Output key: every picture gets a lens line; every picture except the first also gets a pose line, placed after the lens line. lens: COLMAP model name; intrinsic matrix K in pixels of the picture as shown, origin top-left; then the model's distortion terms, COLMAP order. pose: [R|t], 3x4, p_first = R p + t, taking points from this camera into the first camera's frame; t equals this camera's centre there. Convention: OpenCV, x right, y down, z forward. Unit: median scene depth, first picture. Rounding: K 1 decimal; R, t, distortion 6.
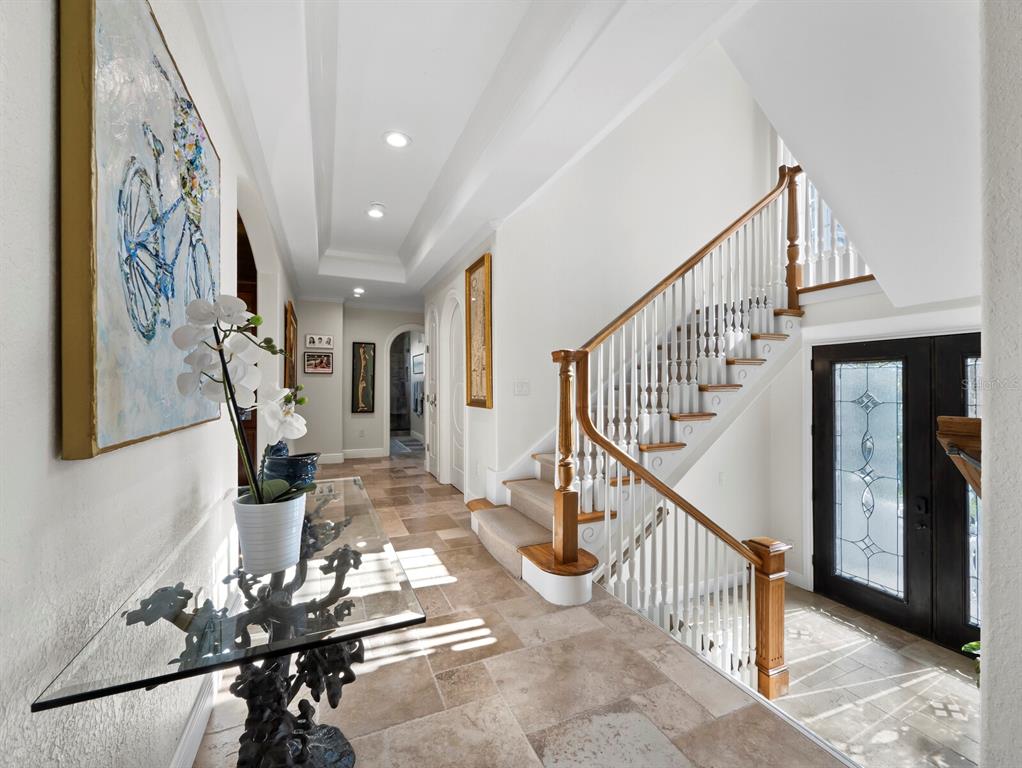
lens RADIAL K [[431.1, 0, 516.6], [0, 431.1, 391.7], [0, 0, 1]] dist [-0.002794, -0.000227]
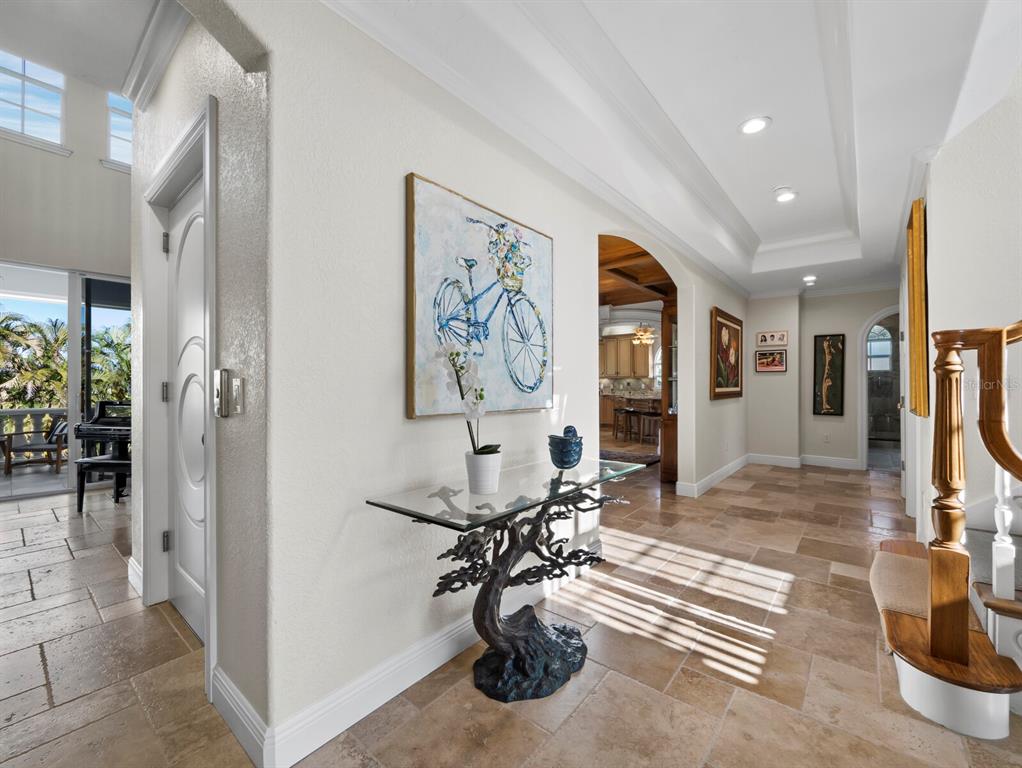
lens RADIAL K [[431.1, 0, 516.6], [0, 431.1, 391.7], [0, 0, 1]] dist [-0.002794, -0.000227]
pose [[0.449608, 0.012799, -0.893134, 0.318139], [-0.008284, 0.999914, 0.010159, -0.005670], [0.893188, 0.002832, 0.449675, 0.103524]]
